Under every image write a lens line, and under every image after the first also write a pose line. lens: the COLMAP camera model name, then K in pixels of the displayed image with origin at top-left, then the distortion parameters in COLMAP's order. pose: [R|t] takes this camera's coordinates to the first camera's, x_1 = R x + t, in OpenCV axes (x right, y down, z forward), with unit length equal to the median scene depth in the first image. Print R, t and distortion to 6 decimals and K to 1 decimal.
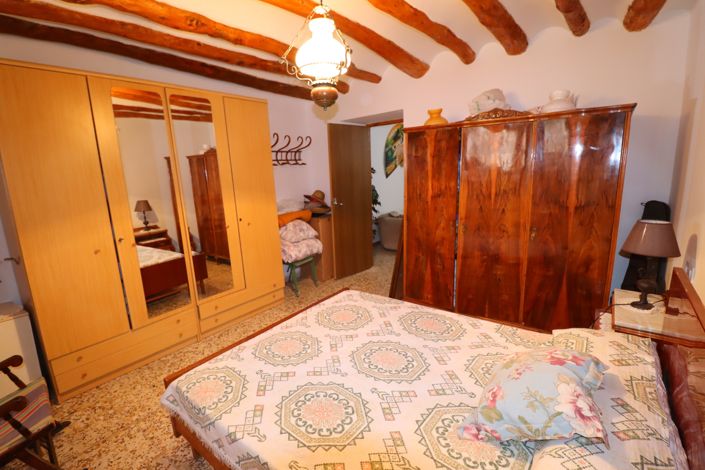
lens RADIAL K [[326.8, 0, 352.5], [0, 326.8, 235.0], [0, 0, 1]] dist [-0.023356, -0.000160]
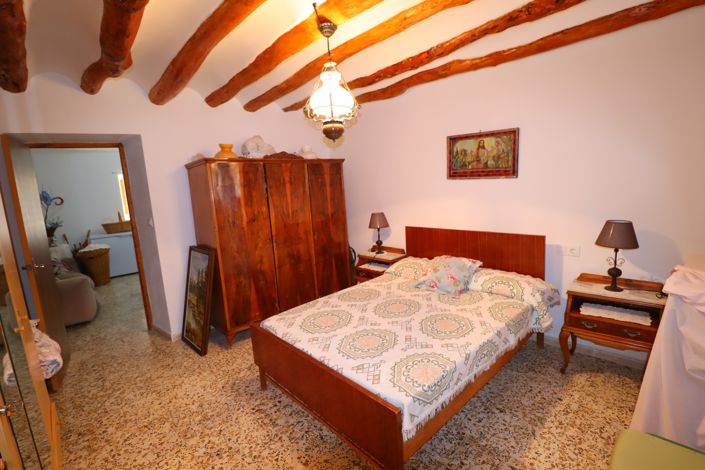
lens RADIAL K [[338.0, 0, 352.5], [0, 338.0, 235.0], [0, 0, 1]] dist [0.000209, -0.000270]
pose [[0.149362, -0.124587, 0.980902, -1.107330], [0.254552, 0.963438, 0.083608, -0.108453], [-0.955455, 0.237203, 0.175615, 0.632763]]
